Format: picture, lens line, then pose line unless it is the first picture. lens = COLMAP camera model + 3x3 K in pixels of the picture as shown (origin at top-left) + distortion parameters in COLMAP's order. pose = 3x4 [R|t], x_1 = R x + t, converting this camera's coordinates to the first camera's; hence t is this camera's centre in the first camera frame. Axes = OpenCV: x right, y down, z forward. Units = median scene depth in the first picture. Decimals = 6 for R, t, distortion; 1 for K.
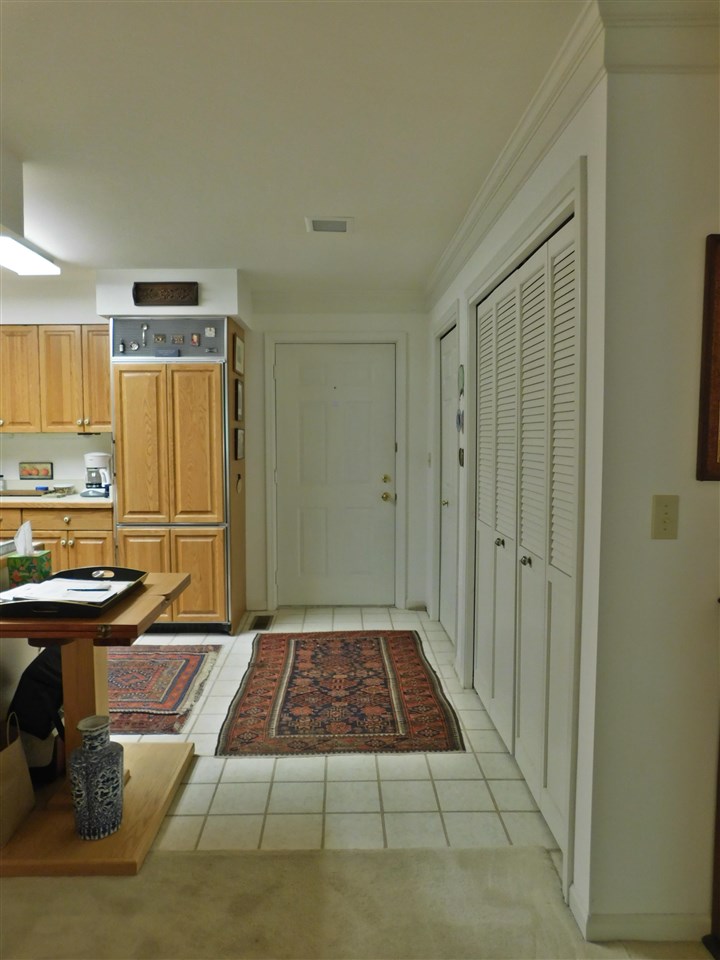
lens RADIAL K [[639.4, 0, 360.4], [0, 639.4, 479.5], [0, 0, 1]] dist [-0.065096, 0.056043]
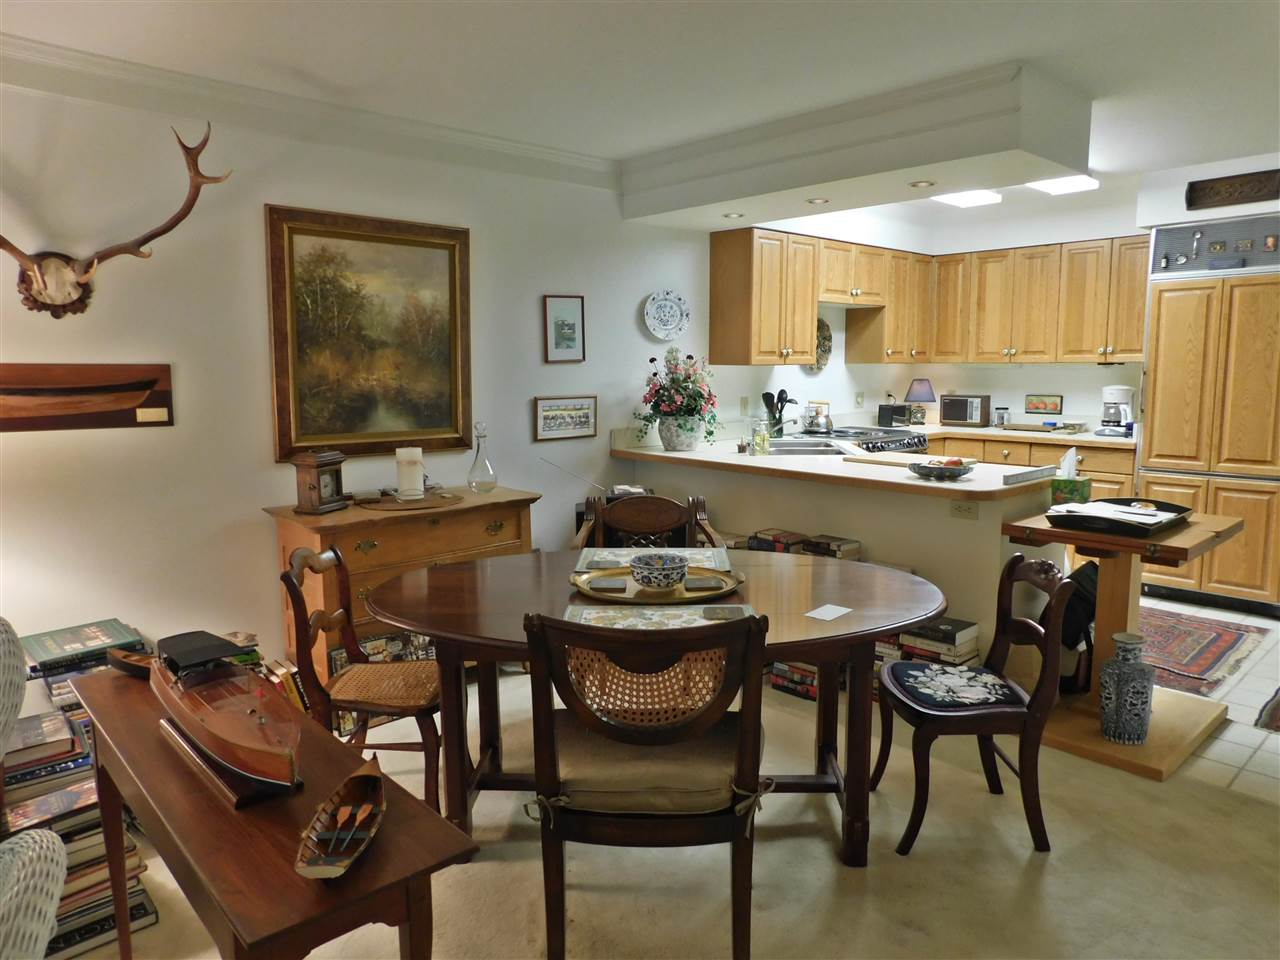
lens RADIAL K [[852.6, 0, 641.7], [0, 852.6, 474.7], [0, 0, 1]] dist [-0.065096, 0.056043]
pose [[0.649705, 0.091586, -0.754649, 0.043823], [-0.045940, 0.995632, 0.081281, 0.017464], [0.758797, -0.018140, 0.651075, -0.274969]]
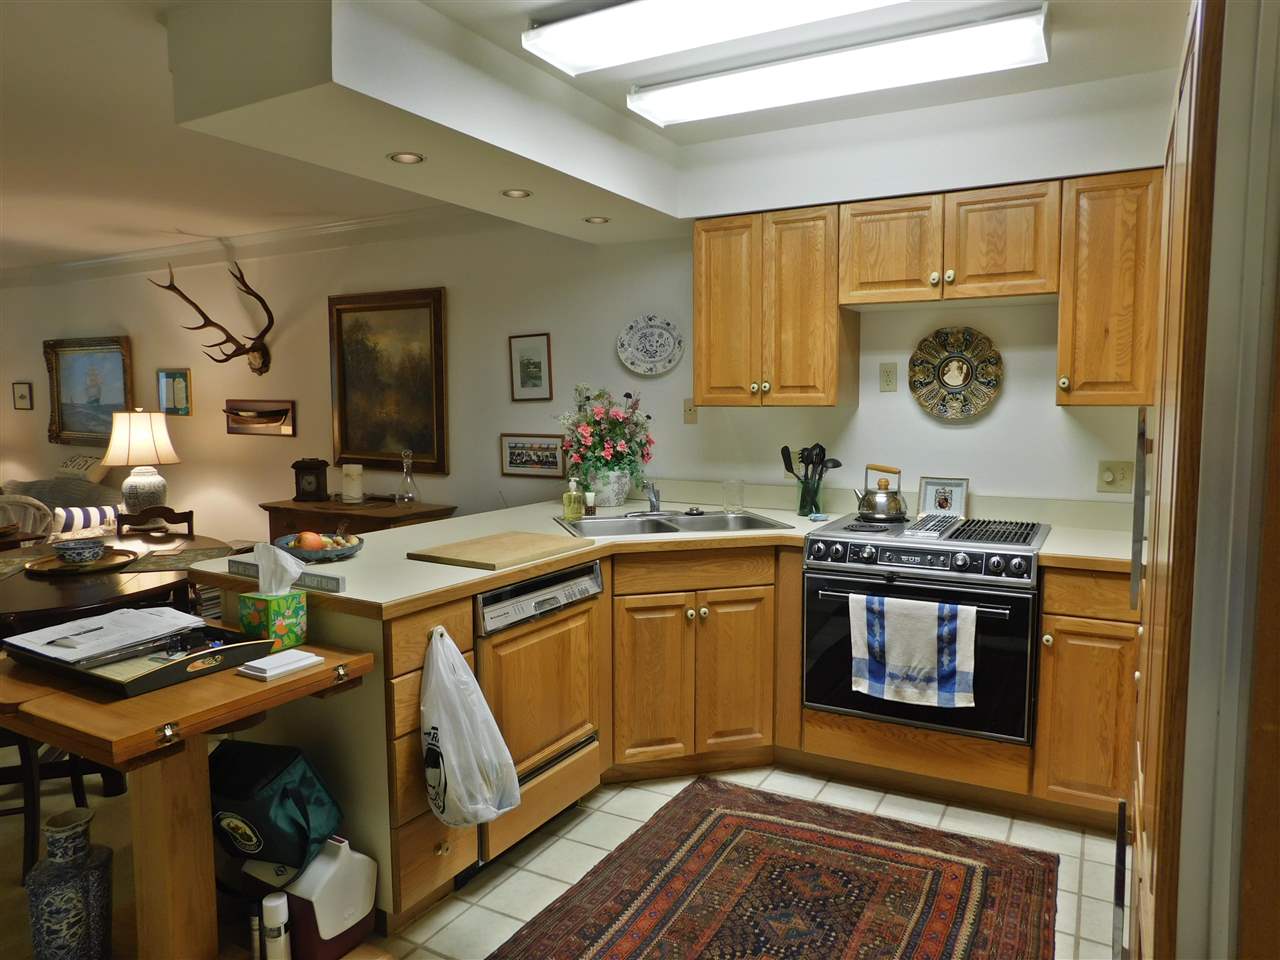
lens RADIAL K [[852.6, 0, 612.8], [0, 852.6, 475.5], [0, 0, 1]] dist [-0.065096, 0.056043]
pose [[-0.526443, 0.072615, -0.847104, 0.020878], [-0.060895, 0.990567, 0.122756, -0.075037], [0.848027, 0.116208, -0.517055, 0.982283]]
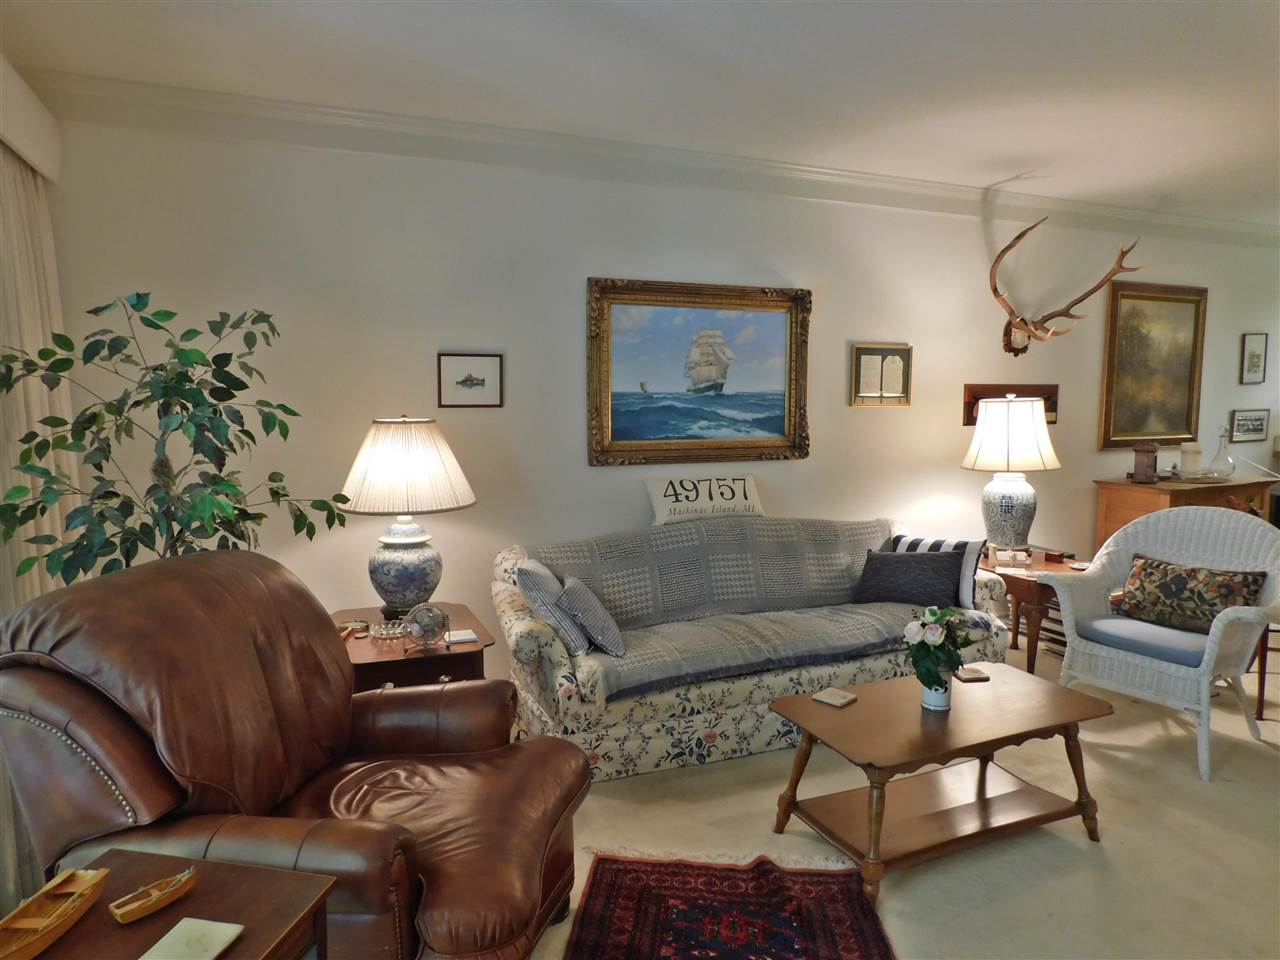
lens RADIAL K [[852.6, 0, 653.7], [0, 852.6, 480.5], [0, 0, 1]] dist [-0.065096, 0.056043]
pose [[0.386467, 0.095612, -0.917334, 0.071552], [-0.052115, 0.995287, 0.081781, 0.066746], [0.920829, 0.016201, 0.389629, -1.096976]]
